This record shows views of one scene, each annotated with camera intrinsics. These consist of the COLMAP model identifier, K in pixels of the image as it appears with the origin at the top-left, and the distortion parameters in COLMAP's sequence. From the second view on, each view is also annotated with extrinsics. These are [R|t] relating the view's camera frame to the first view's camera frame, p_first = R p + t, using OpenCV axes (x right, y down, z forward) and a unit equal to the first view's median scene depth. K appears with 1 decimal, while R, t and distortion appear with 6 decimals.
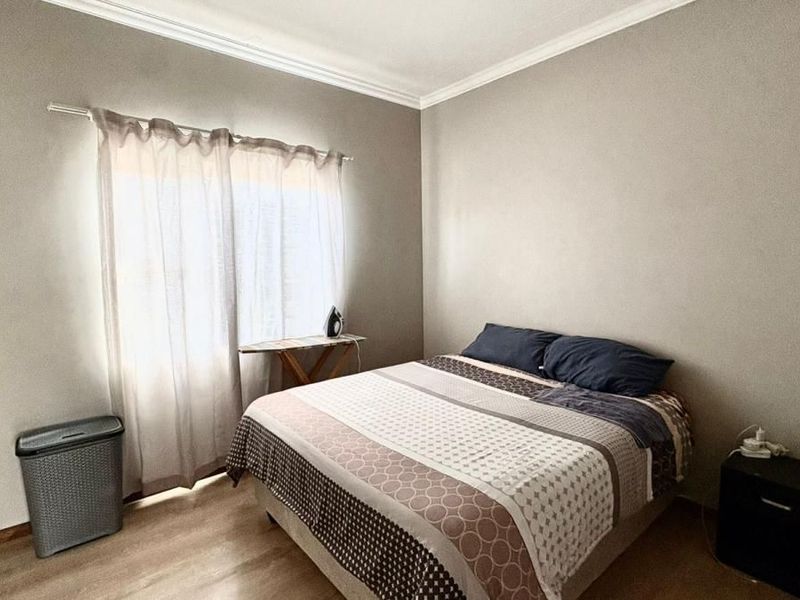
lens RADIAL K [[423.9, 0, 400.9], [0, 423.9, 297.0], [0, 0, 1]] dist [0.000544, 0.001187]
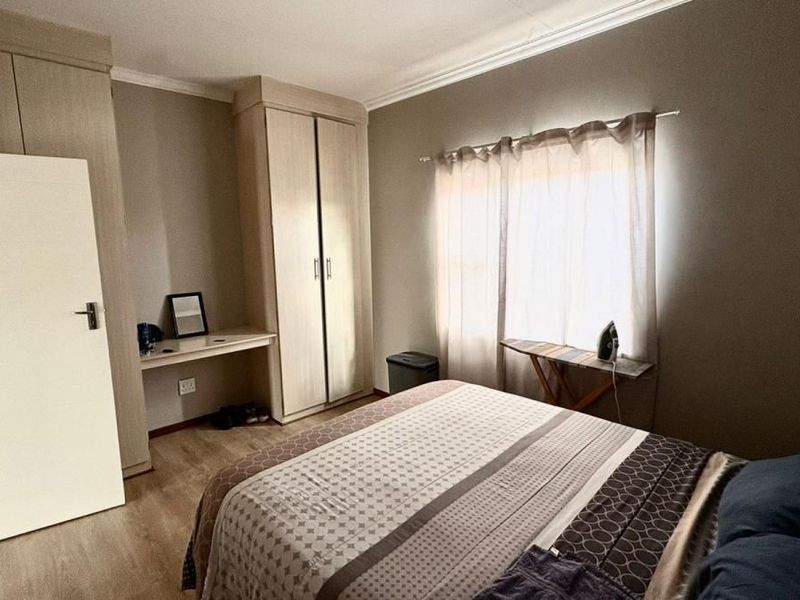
lens RADIAL K [[423.9, 0, 400.3], [0, 423.9, 299.2], [0, 0, 1]] dist [0.000544, 0.001187]
pose [[0.087398, 0.150646, -0.984717, 0.757081], [-0.078386, 0.986474, 0.143958, -0.136459], [0.993085, 0.064607, 0.098025, 0.723659]]
